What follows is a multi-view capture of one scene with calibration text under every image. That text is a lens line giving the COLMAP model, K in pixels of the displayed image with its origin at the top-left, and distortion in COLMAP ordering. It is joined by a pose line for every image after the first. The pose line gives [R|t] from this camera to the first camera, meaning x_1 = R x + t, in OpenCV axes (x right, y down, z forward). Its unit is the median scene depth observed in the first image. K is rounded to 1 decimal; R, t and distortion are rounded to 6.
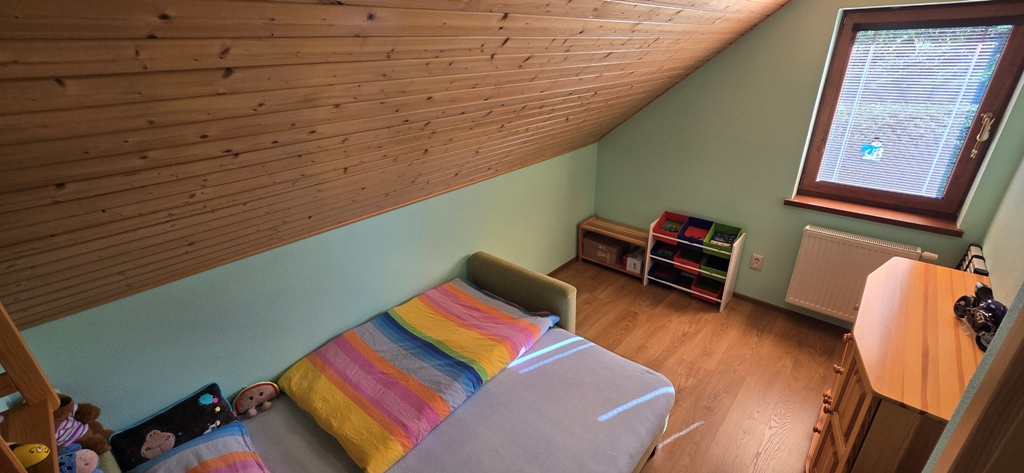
lens RADIAL K [[416.6, 0, 514.1], [0, 416.6, 227.5], [0, 0, 1]] dist [-0.003474, 0.000205]
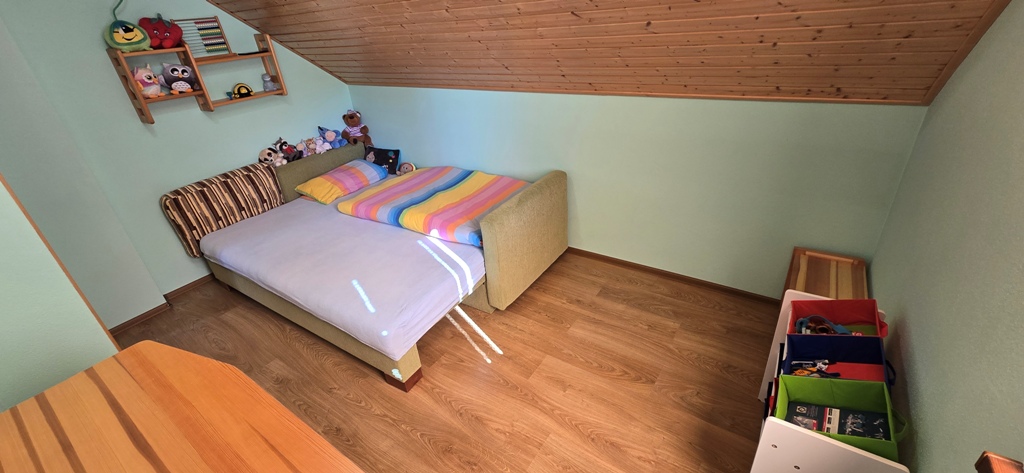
lens RADIAL K [[416.6, 0, 514.1], [0, 416.6, 227.5], [0, 0, 1]] dist [-0.003474, 0.000205]
pose [[0.131987, 0.468180, -0.873720, 0.908065], [-0.325558, 0.853011, 0.407903, -0.210834], [0.936265, 0.230609, 0.265006, 0.814646]]
